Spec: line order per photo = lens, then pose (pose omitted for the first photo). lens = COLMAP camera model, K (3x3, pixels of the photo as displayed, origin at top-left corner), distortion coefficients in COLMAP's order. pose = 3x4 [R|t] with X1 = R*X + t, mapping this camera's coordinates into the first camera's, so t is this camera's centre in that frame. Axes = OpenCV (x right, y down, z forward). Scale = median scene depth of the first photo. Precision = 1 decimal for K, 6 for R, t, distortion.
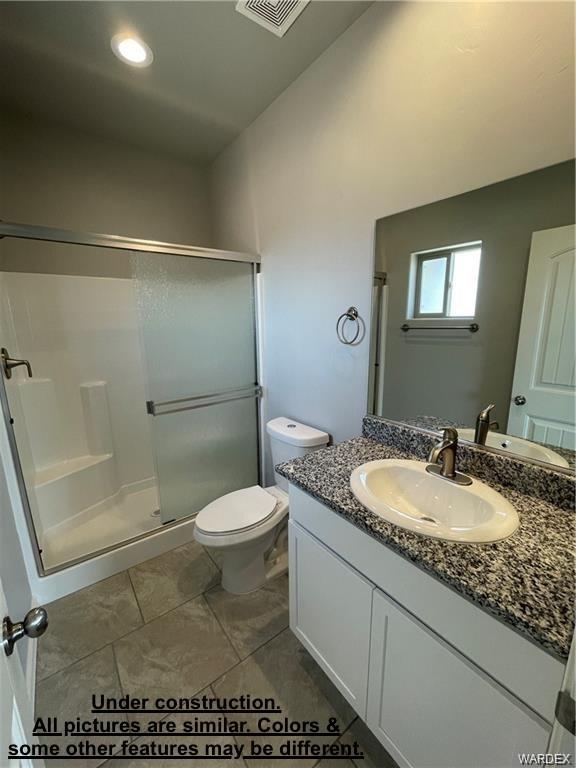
lens RADIAL K [[313.8, 0, 287.1], [0, 313.8, 386.6], [0, 0, 1]] dist [-0.008995, 0.001163]
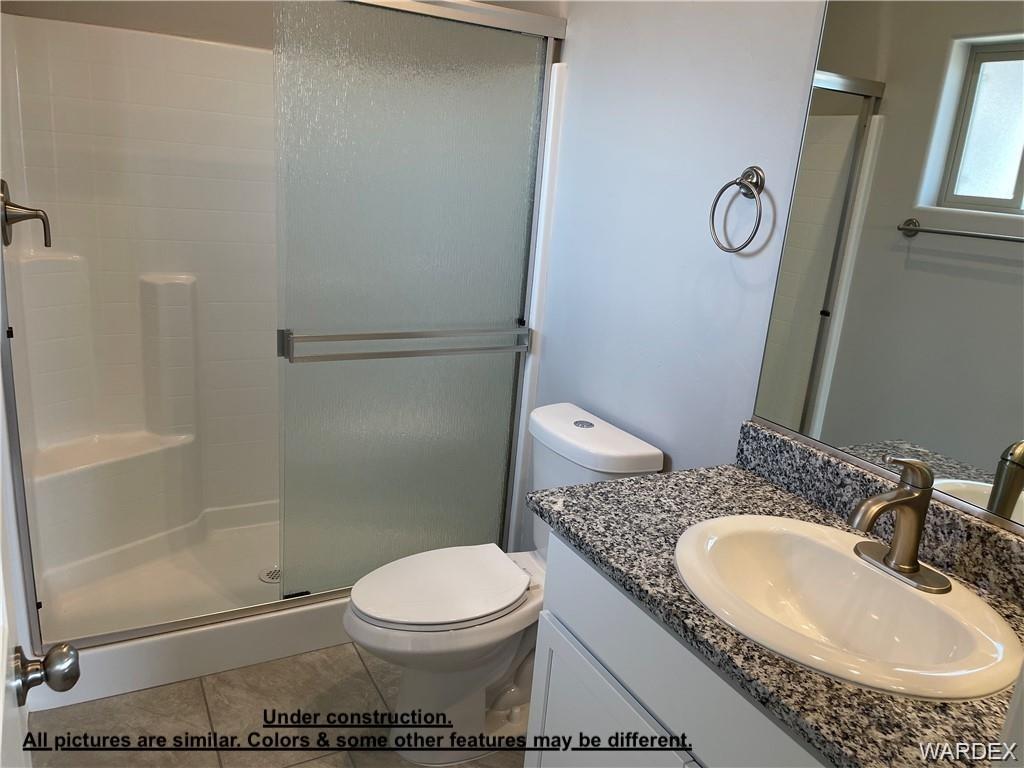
lens RADIAL K [[770.7, 0, 516.3], [0, 770.7, 384.9], [0, 0, 1]] dist [0.053458, -0.064311]
pose [[0.985001, 0.130129, -0.113311, 0.042054], [-0.123131, 0.990144, 0.066741, 0.011416], [0.120879, -0.051788, 0.991315, -0.105578]]
